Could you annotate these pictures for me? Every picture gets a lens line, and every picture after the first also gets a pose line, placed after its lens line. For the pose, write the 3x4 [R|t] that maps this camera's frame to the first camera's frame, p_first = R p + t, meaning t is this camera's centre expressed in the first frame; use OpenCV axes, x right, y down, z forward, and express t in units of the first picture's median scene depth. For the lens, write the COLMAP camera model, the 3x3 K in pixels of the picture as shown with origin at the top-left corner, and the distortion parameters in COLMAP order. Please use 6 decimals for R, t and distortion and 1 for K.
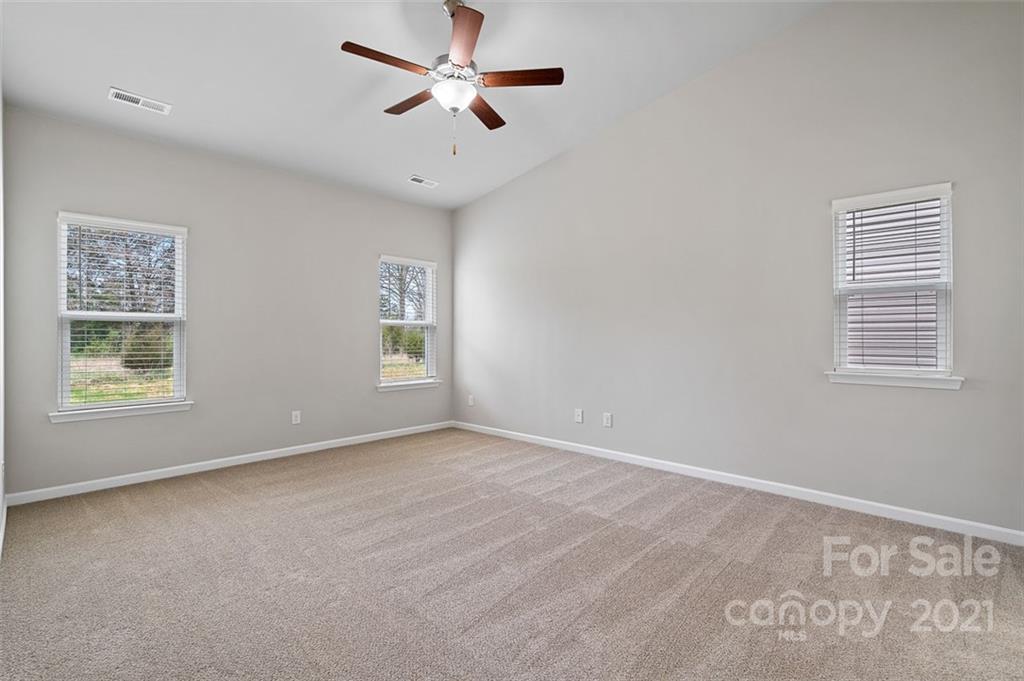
lens RADIAL K [[471.2, 0, 513.0], [0, 471.2, 336.7], [0, 0, 1]] dist [0.000522, 0.000013]
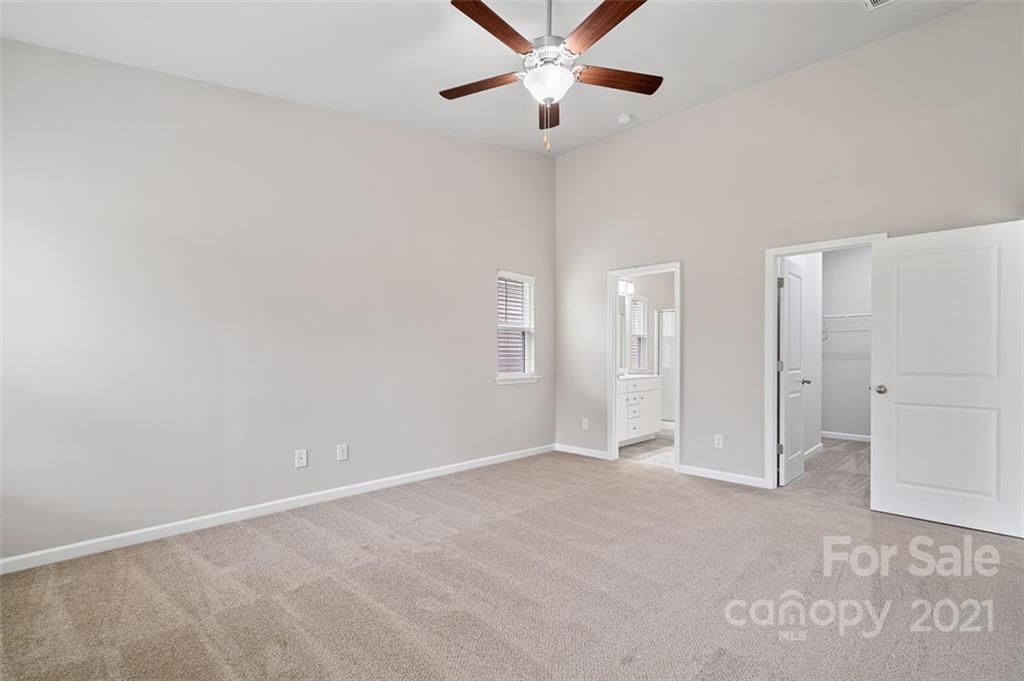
lens RADIAL K [[471.2, 0, 509.1], [0, 471.2, 349.6], [0, 0, 1]] dist [0.000522, 0.000013]
pose [[0.011226, -0.001515, 0.999936, -0.925525], [-0.011387, 0.999934, 0.001643, -0.025846], [-0.999872, -0.011404, 0.011208, 0.947744]]
